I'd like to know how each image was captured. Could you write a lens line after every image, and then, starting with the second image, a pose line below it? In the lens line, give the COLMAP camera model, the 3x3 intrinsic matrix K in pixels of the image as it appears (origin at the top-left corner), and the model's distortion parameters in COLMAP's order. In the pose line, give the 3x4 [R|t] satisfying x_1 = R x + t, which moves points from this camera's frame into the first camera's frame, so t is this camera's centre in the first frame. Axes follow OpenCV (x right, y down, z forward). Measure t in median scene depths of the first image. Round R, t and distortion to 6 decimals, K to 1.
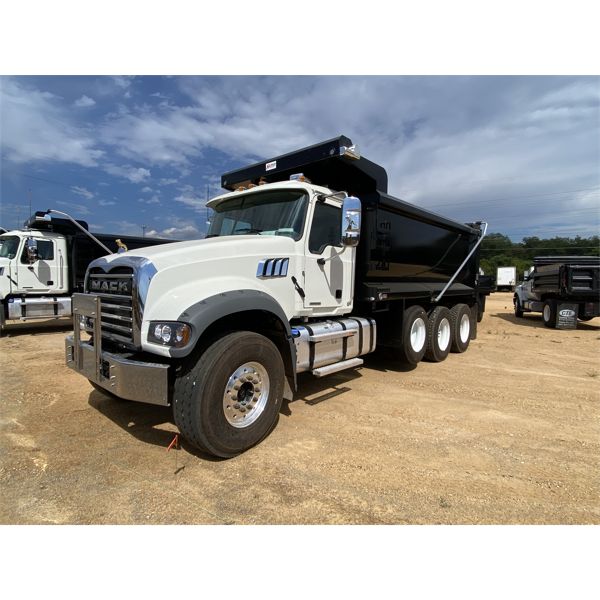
lens RADIAL K [[349.8, 0, 301.2], [0, 349.8, 301.8], [0, 0, 1]] dist [0.025655, 0.001098]
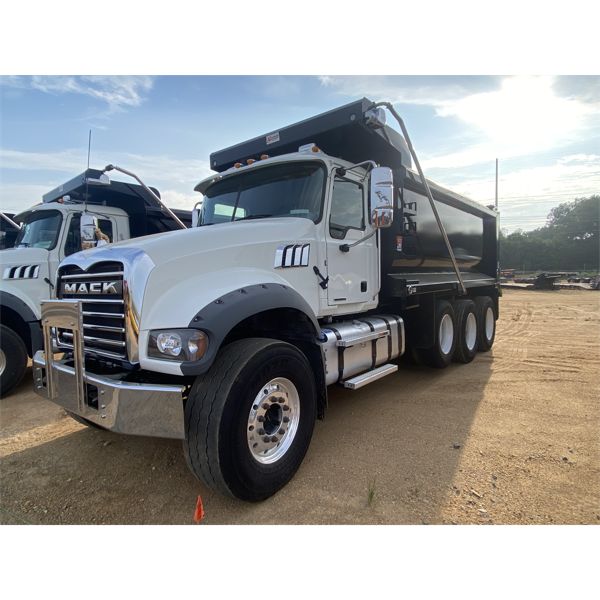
lens RADIAL K [[388.6, 0, 294.0], [0, 388.6, 300.1], [0, 0, 1]] dist [0.022986, -0.004085]
pose [[0.998186, -0.050132, 0.033339, -0.101607], [0.050617, 0.998622, -0.013873, 0.012939], [-0.032598, 0.015536, 0.999348, 0.100729]]
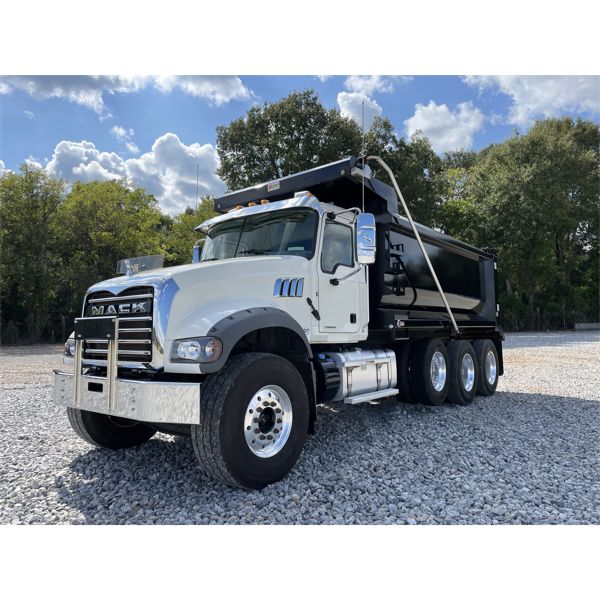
lens RADIAL K [[464.4, 0, 295.8], [0, 464.4, 298.3], [0, 0, 1]] dist [0.005607, -0.022746]
pose [[0.997967, -0.029770, 0.056357, -0.119292], [0.037144, 0.990191, -0.134694, 0.090087], [-0.051795, 0.136514, 0.989283, -0.201632]]
